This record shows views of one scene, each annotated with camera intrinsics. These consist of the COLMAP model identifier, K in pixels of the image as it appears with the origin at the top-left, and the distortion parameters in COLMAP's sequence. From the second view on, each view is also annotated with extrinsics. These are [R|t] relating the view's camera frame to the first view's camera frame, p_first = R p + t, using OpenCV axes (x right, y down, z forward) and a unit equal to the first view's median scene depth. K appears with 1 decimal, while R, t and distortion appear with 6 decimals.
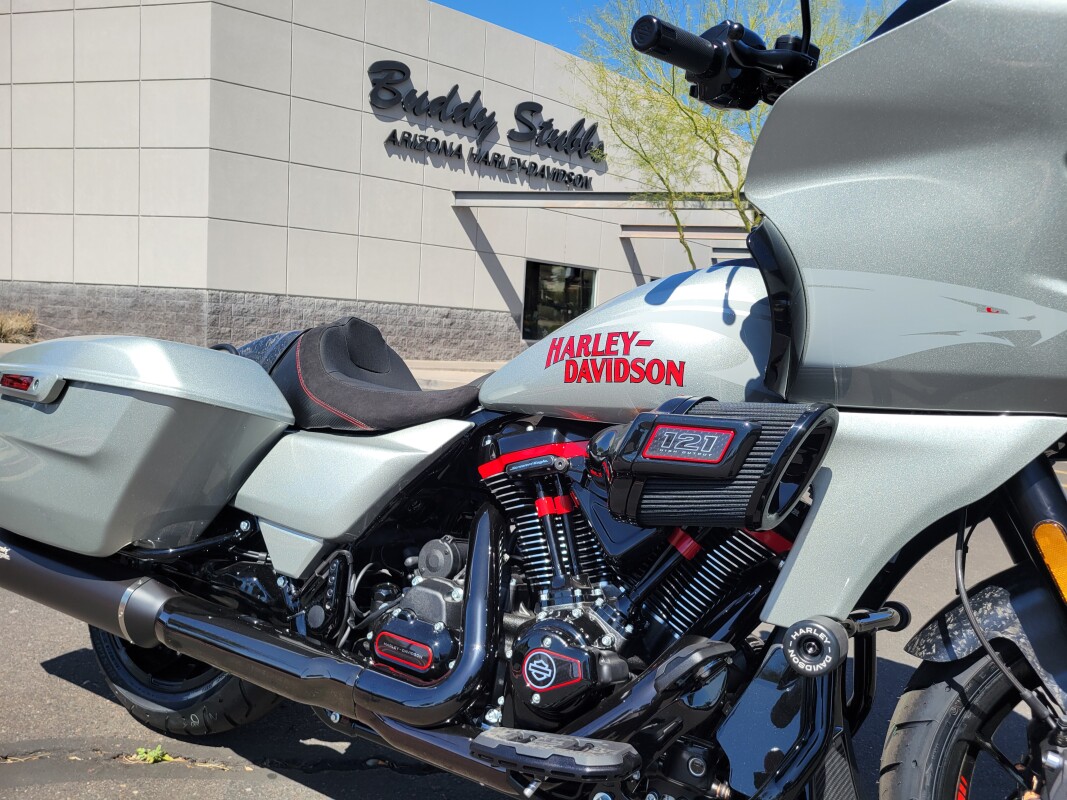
lens RADIAL K [[793.5, 0, 538.1], [0, 793.5, 403.4], [0, 0, 1]] dist [0.040070, -0.027274]
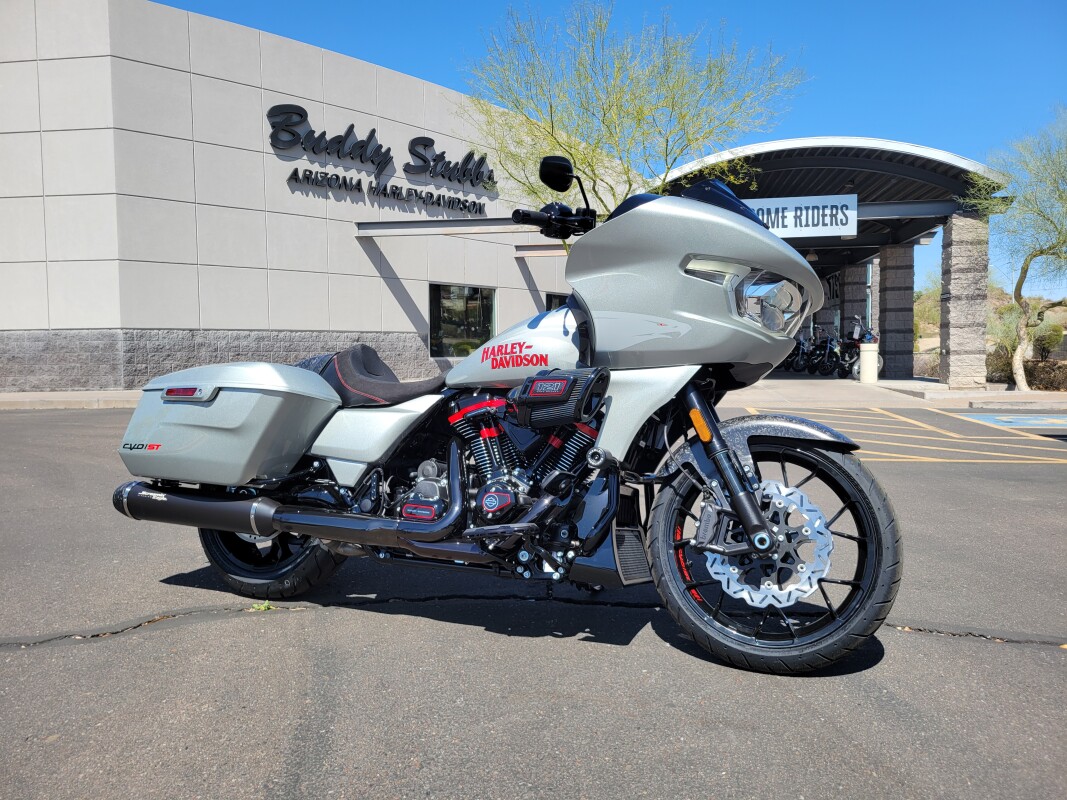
lens RADIAL K [[793.5, 0, 531.4], [0, 793.5, 396.0], [0, 0, 1]] dist [0.040070, -0.027274]
pose [[0.991564, -0.069041, 0.109700, -0.073471], [0.072171, 0.997084, -0.024811, 0.078570], [-0.107667, 0.032518, 0.993655, -0.806153]]
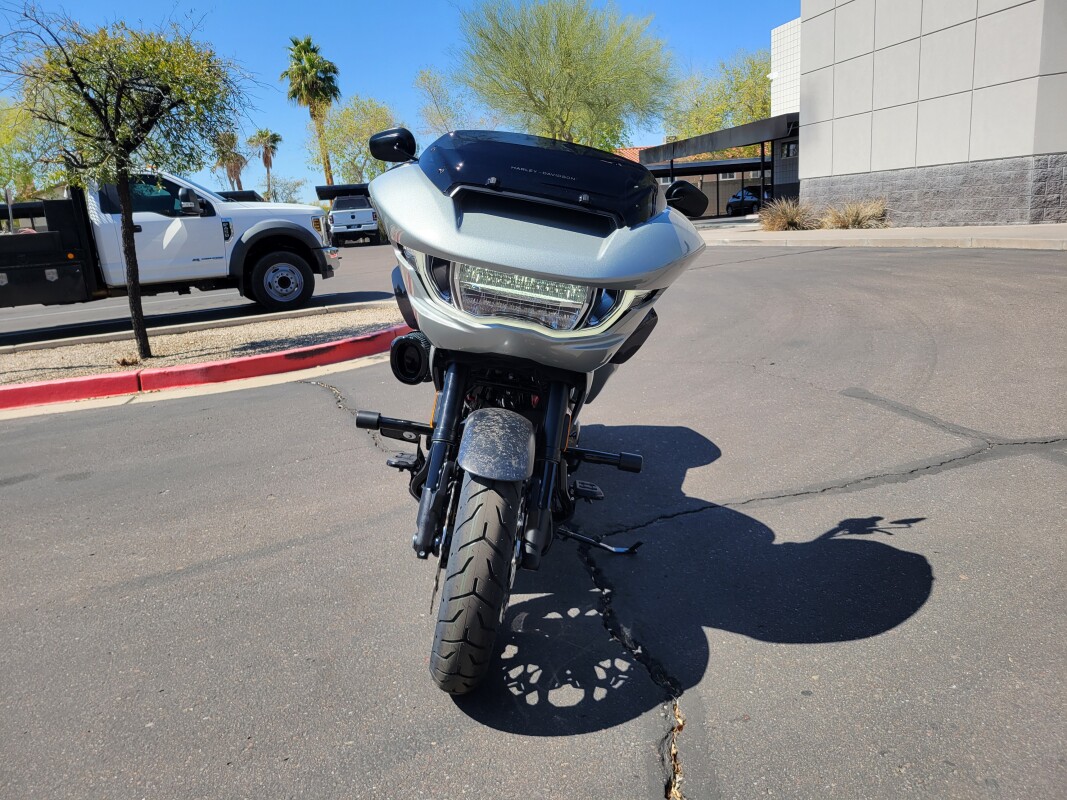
lens RADIAL K [[793.5, 0, 533.2], [0, 793.5, 399.9], [0, 0, 1]] dist [0.040070, -0.027274]
pose [[0.479413, 0.116460, -0.869828, 1.575182], [0.023799, 0.989066, 0.145541, -0.086074], [0.877266, -0.090475, 0.471400, 0.042186]]
